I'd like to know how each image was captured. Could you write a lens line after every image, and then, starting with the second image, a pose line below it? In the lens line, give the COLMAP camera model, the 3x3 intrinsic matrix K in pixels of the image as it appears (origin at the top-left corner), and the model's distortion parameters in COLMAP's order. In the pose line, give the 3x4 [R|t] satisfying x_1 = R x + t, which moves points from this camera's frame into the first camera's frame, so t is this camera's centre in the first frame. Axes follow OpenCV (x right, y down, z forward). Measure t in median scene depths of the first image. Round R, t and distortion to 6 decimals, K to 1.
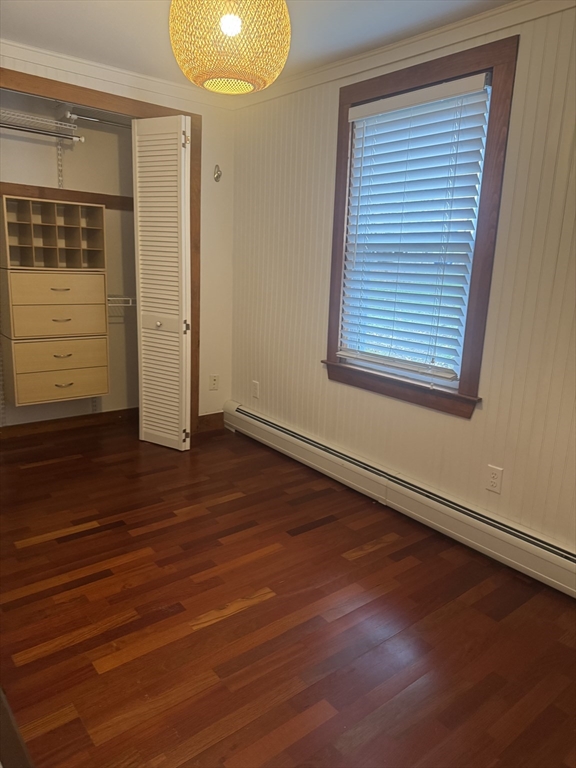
lens RADIAL K [[540.2, 0, 290.1], [0, 540.2, 386.0], [0, 0, 1]] dist [0.047571, -0.035796]
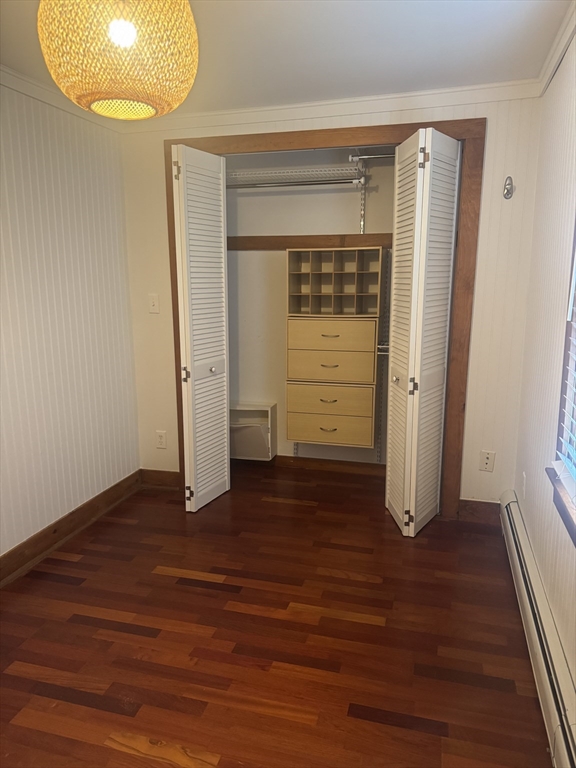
lens RADIAL K [[540.2, 0, 288.7], [0, 540.2, 387.2], [0, 0, 1]] dist [0.047571, -0.035796]
pose [[0.573347, 0.114550, -0.811265, 0.361279], [-0.157402, 0.987134, 0.028141, -0.103059], [0.804051, 0.111561, 0.584001, 0.385816]]
